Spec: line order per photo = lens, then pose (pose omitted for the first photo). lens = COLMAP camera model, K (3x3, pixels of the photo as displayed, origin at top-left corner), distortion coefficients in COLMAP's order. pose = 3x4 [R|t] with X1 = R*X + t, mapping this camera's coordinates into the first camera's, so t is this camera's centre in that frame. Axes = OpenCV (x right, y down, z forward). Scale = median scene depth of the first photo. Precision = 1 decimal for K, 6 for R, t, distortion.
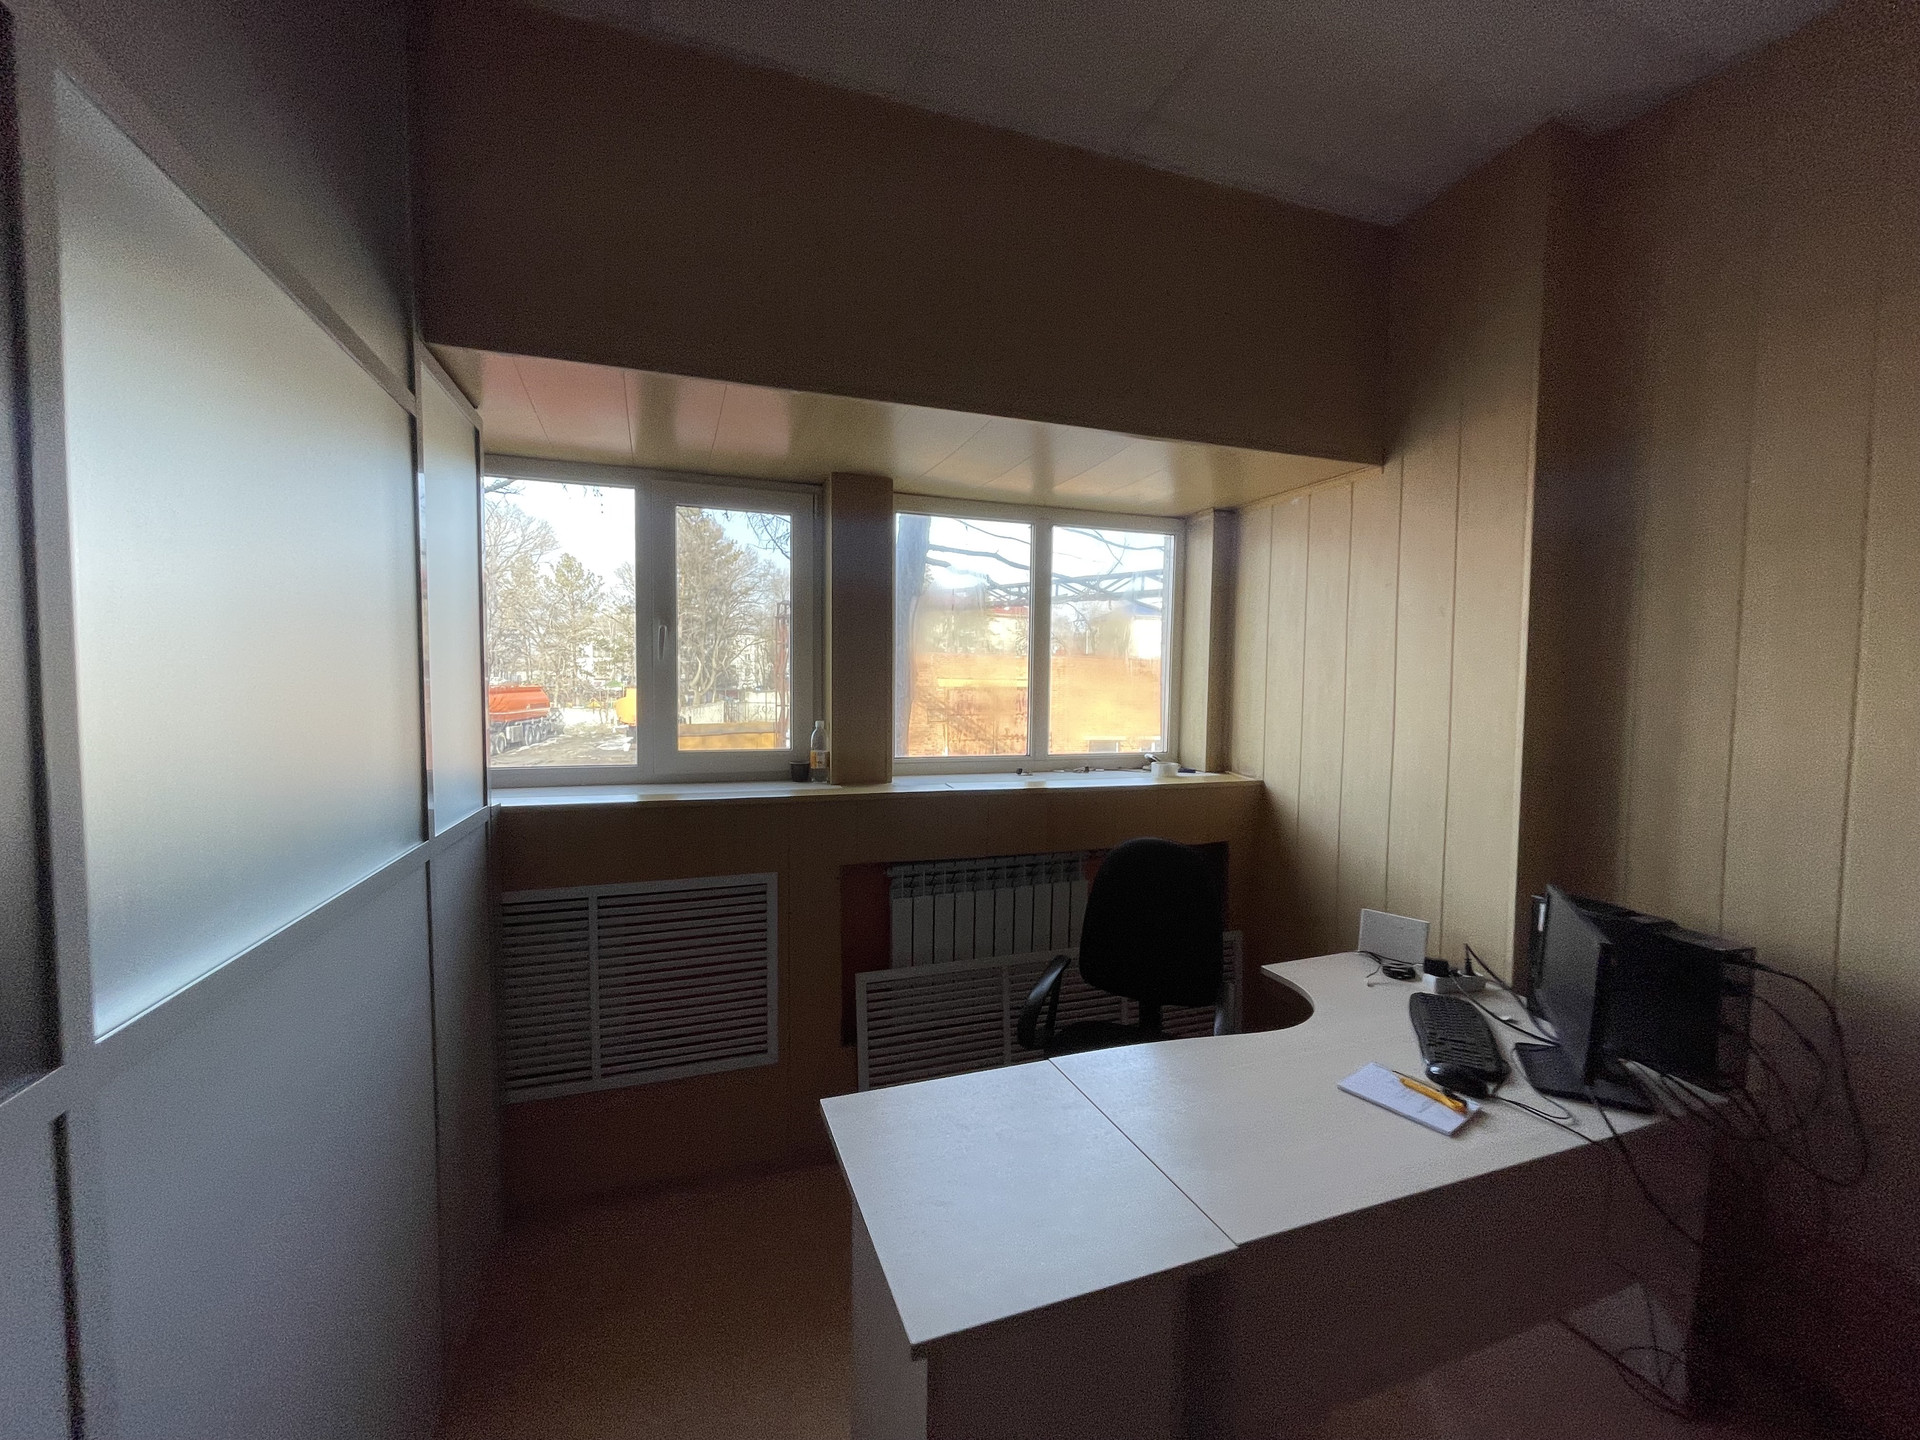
lens RADIAL K [[781.2, 0, 960.0], [0, 781.2, 720.0], [0, 0, 1]] dist [-0.025612, -0.000127]
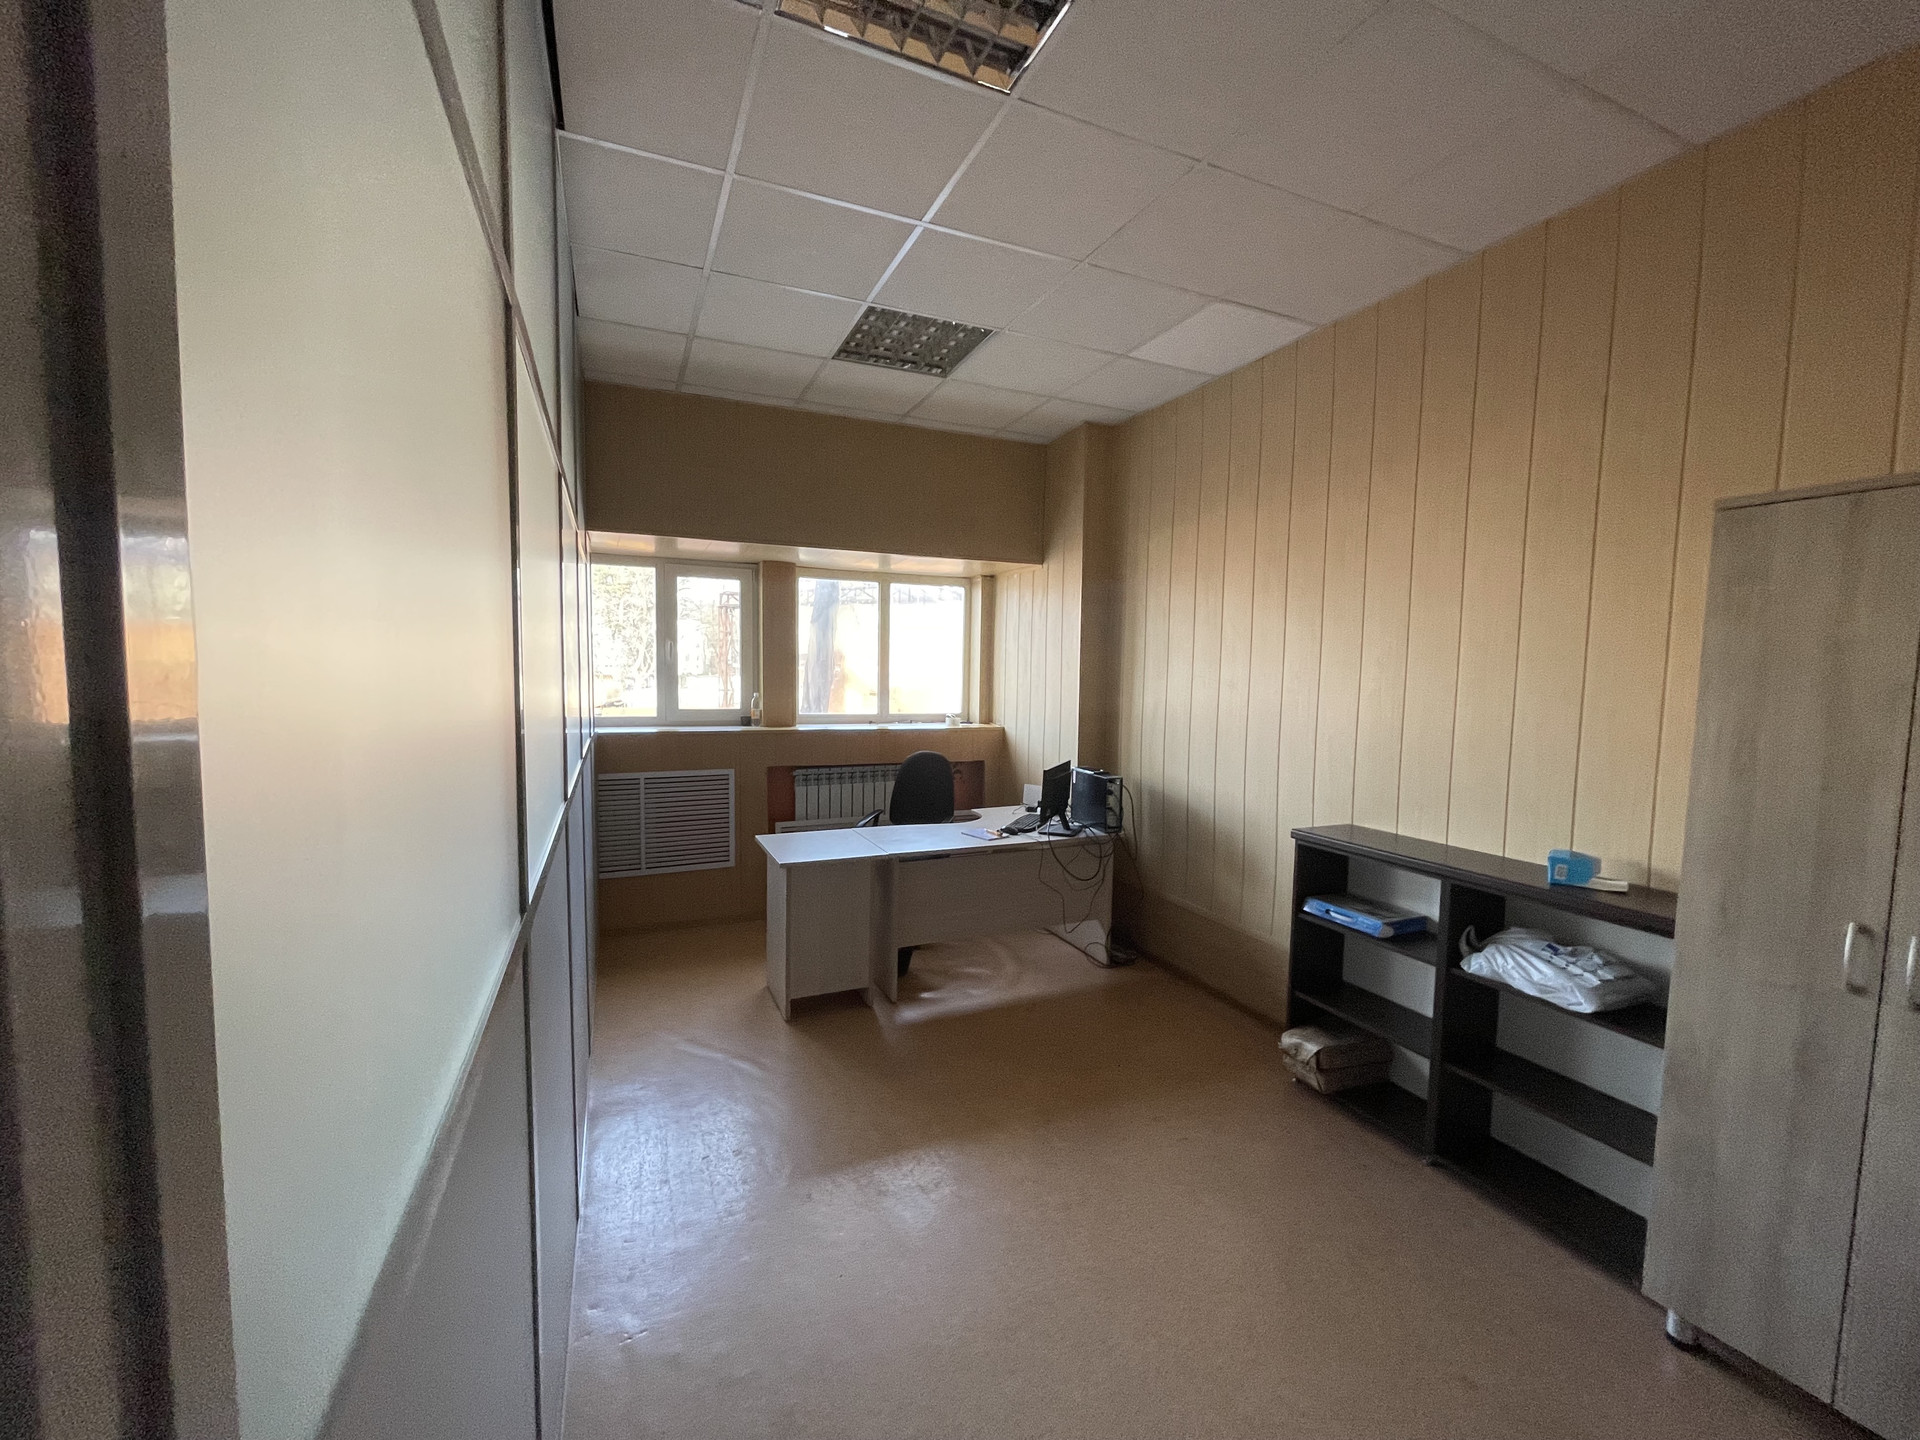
lens RADIAL K [[768.8, 0, 953.7], [0, 768.8, 726.4], [0, 0, 1]] dist [0.000757, -0.000303]
pose [[0.997768, 0.000216, 0.066771, 0.170280], [-0.001977, 0.999652, 0.026298, 0.032013], [-0.066742, -0.026372, 0.997422, -0.878628]]
